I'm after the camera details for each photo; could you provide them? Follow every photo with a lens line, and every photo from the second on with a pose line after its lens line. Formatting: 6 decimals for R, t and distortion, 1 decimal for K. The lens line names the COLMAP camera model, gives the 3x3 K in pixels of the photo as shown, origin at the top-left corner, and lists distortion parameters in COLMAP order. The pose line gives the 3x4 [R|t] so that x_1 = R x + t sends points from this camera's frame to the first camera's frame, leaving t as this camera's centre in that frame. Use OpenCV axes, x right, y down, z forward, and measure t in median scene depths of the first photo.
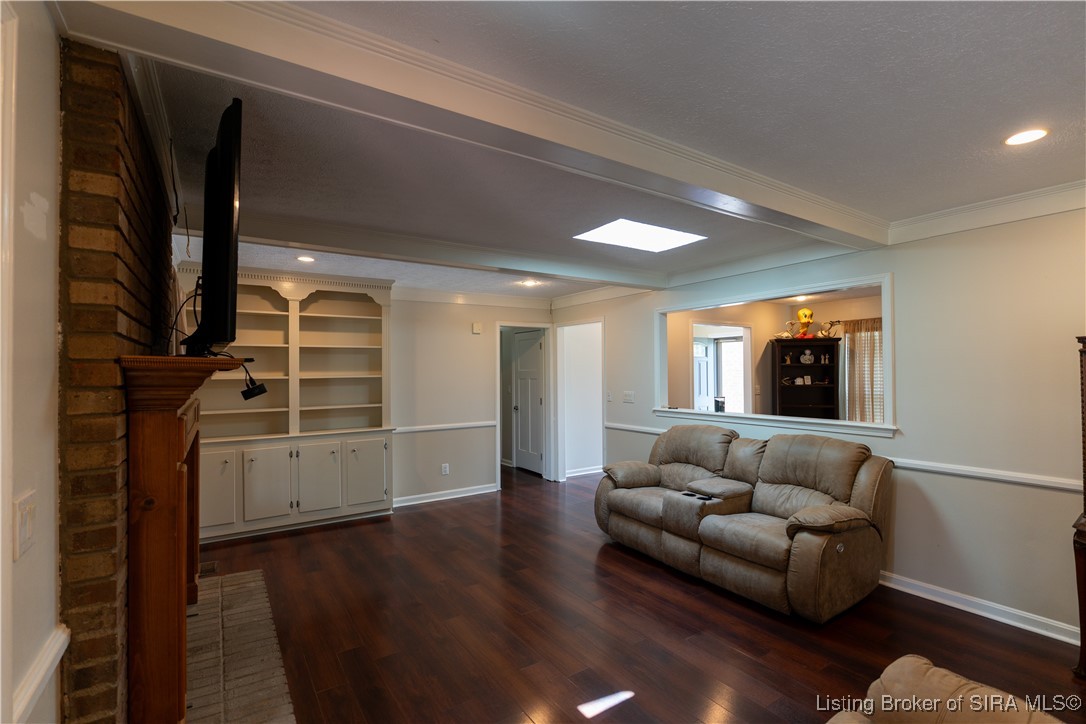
lens RADIAL K [[497.9, 0, 545.5], [0, 497.9, 363.6], [0, 0, 1]] dist [-0.010303, 0.000585]
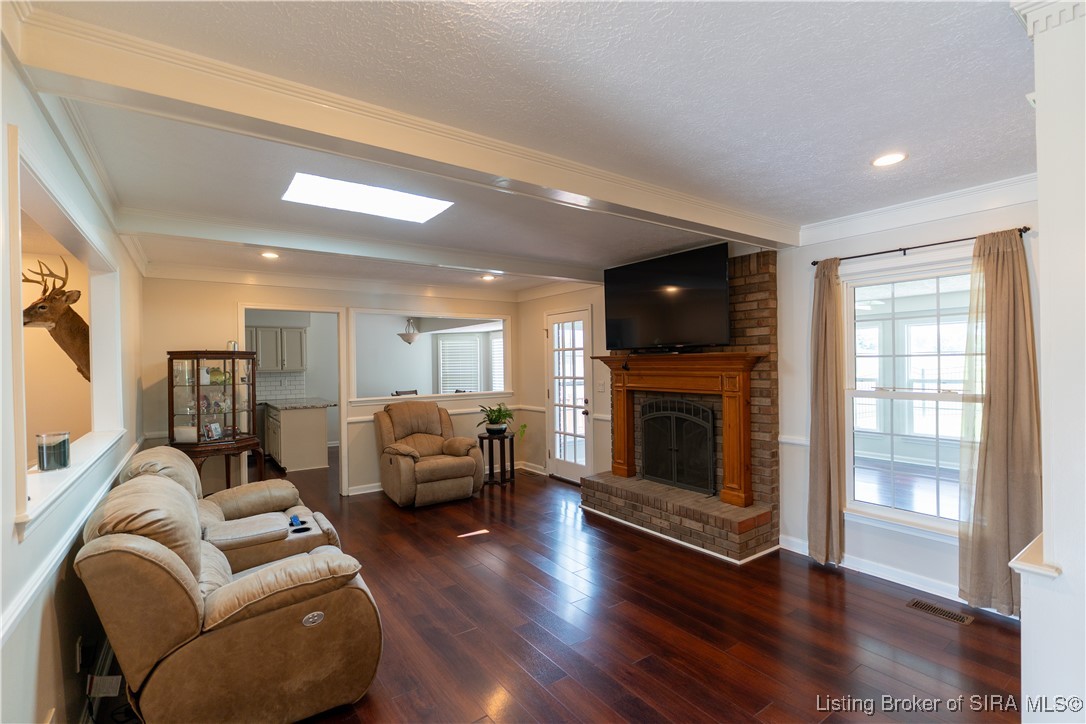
lens RADIAL K [[497.9, 0, 545.5], [0, 497.9, 363.6], [0, 0, 1]] dist [-0.010303, 0.000585]
pose [[-0.999037, 0.022356, -0.037744, -0.044743], [0.022788, 0.999679, -0.011051, 0.021721], [0.037484, -0.011900, -0.999226, 1.355778]]
